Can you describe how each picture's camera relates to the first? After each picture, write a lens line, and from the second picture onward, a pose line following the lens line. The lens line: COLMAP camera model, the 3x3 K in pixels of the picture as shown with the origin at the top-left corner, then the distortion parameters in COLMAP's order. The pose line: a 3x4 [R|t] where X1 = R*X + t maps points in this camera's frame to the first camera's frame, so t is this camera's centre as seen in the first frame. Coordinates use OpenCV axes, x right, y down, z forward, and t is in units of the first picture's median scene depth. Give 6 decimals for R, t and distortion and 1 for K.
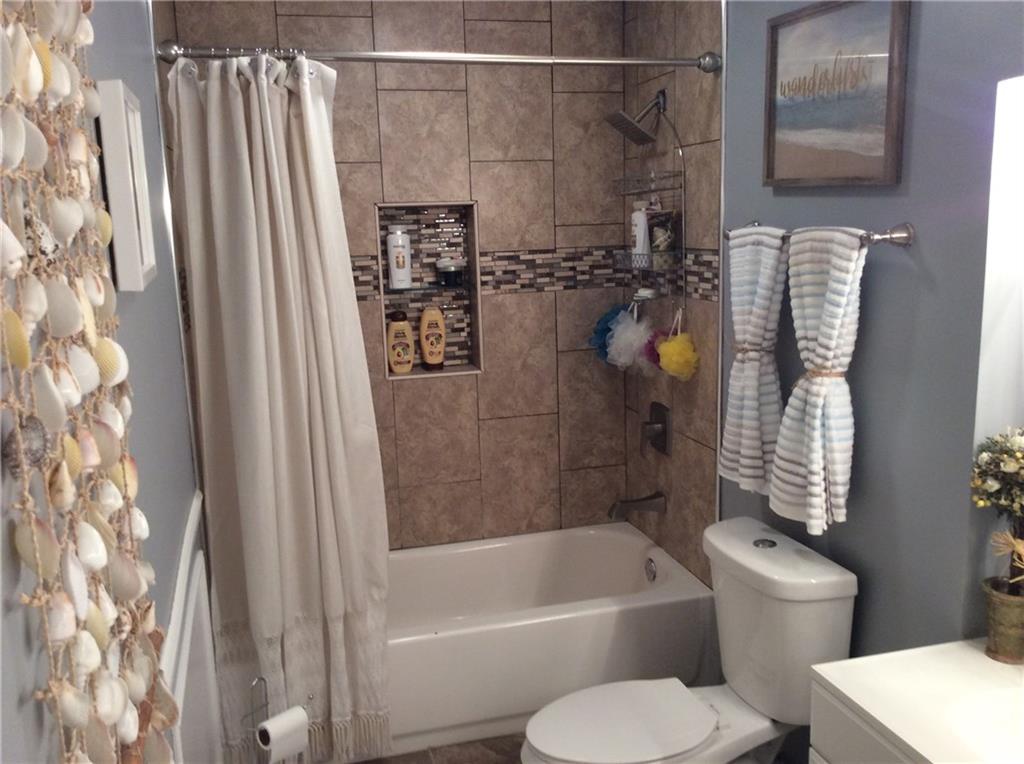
lens RADIAL K [[913.3, 0, 512.0], [0, 913.3, 382.0], [0, 0, 1]] dist [0.140855, -0.299836]
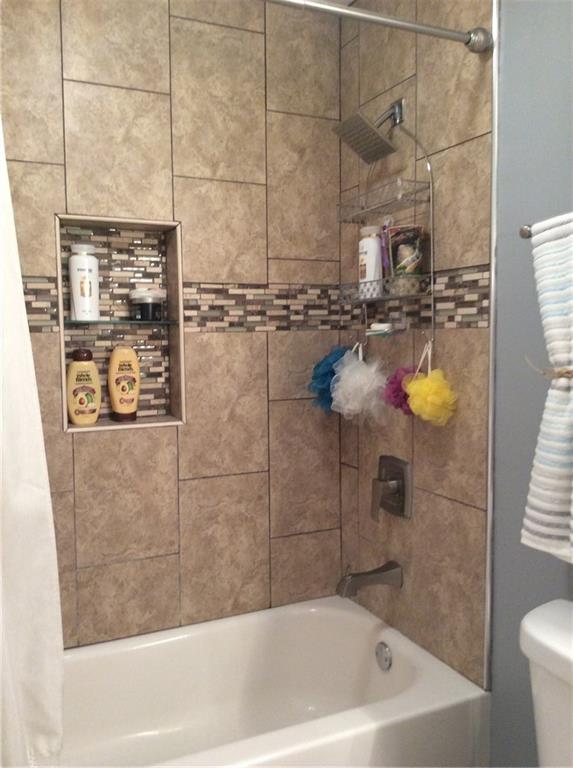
lens RADIAL K [[685.0, 0, 286.0], [0, 685.0, 378.2], [0, 0, 1]] dist [0.140855, -0.299836]
pose [[0.984235, 0.008929, 0.176638, -0.053587], [0.011732, 0.993229, -0.115581, 0.023287], [-0.176474, 0.115832, 0.977466, 0.364919]]
